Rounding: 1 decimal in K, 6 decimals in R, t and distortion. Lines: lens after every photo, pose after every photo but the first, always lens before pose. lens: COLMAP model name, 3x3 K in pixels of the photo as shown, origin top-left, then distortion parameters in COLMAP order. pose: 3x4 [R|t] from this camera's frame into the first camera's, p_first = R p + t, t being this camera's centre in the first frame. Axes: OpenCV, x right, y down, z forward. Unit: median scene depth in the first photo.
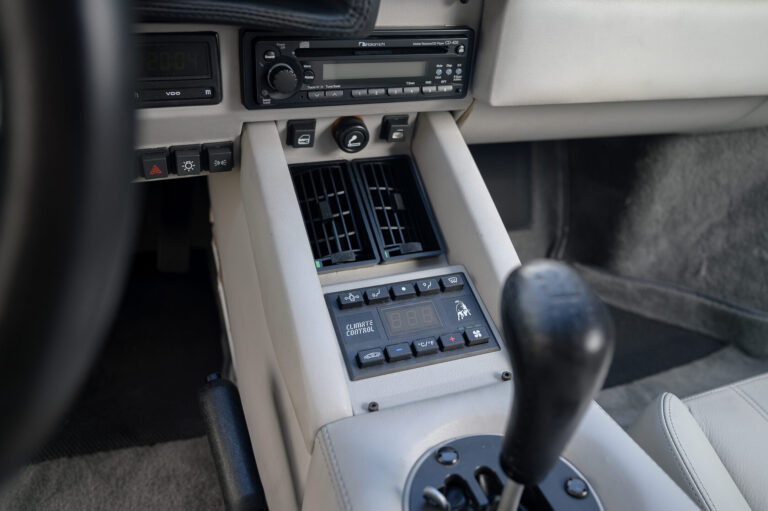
lens RADIAL K [[621.8, 0, 386.1], [0, 621.8, 258.3], [0, 0, 1]] dist [-0.003192, 0.003729]
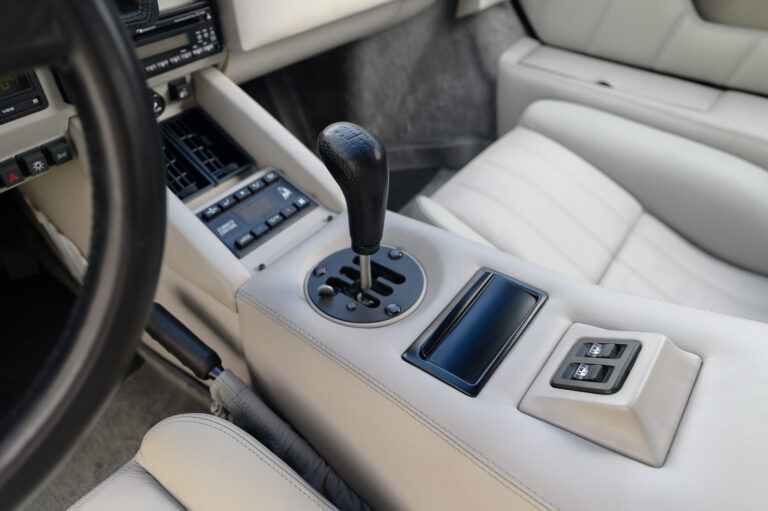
lens RADIAL K [[528.1, 0, 379.2], [0, 528.1, 255.3], [0, 0, 1]] dist [-0.001063, 0.001199]
pose [[0.848996, -0.407471, 0.336411, -0.161469], [0.363040, 0.912416, 0.188943, 0.060725], [-0.383936, -0.038281, 0.922566, -0.235602]]
